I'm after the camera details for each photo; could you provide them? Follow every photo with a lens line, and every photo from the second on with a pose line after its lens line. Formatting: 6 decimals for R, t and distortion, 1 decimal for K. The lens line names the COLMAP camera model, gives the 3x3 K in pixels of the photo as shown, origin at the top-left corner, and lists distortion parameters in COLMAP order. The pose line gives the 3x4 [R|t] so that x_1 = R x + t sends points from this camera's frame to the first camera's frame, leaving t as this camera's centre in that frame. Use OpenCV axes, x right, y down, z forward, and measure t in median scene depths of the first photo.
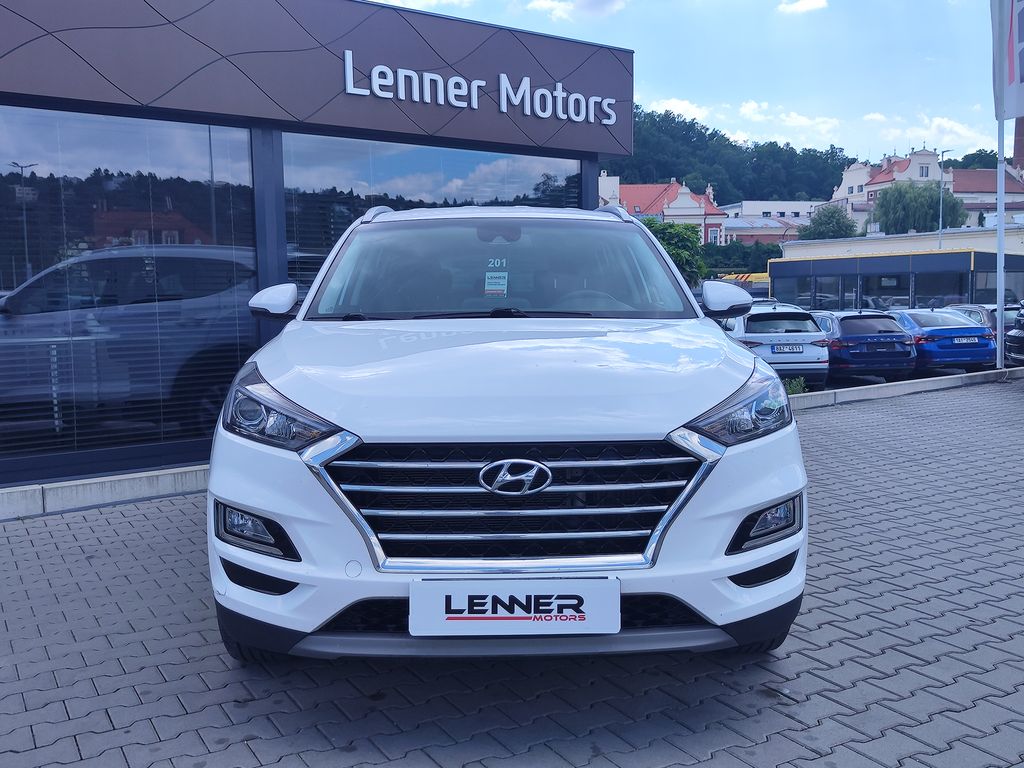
lens RADIAL K [[996.9, 0, 510.7], [0, 996.9, 381.7], [0, 0, 1]] dist [0.058324, -0.113378]
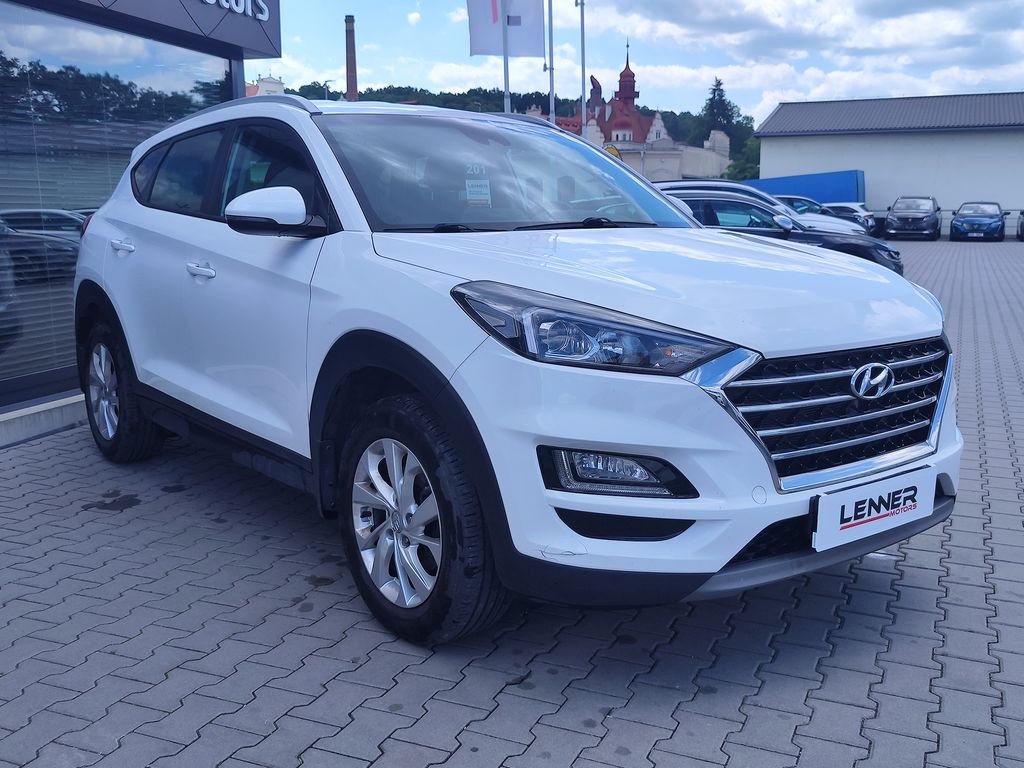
lens RADIAL K [[996.9, 0, 510.7], [0, 996.9, 381.7], [0, 0, 1]] dist [0.058324, -0.113378]
pose [[0.795248, -0.084008, 0.600436, -0.881347], [0.040659, 0.995514, 0.085433, -0.005947], [-0.604919, -0.043527, 0.795096, 0.402559]]
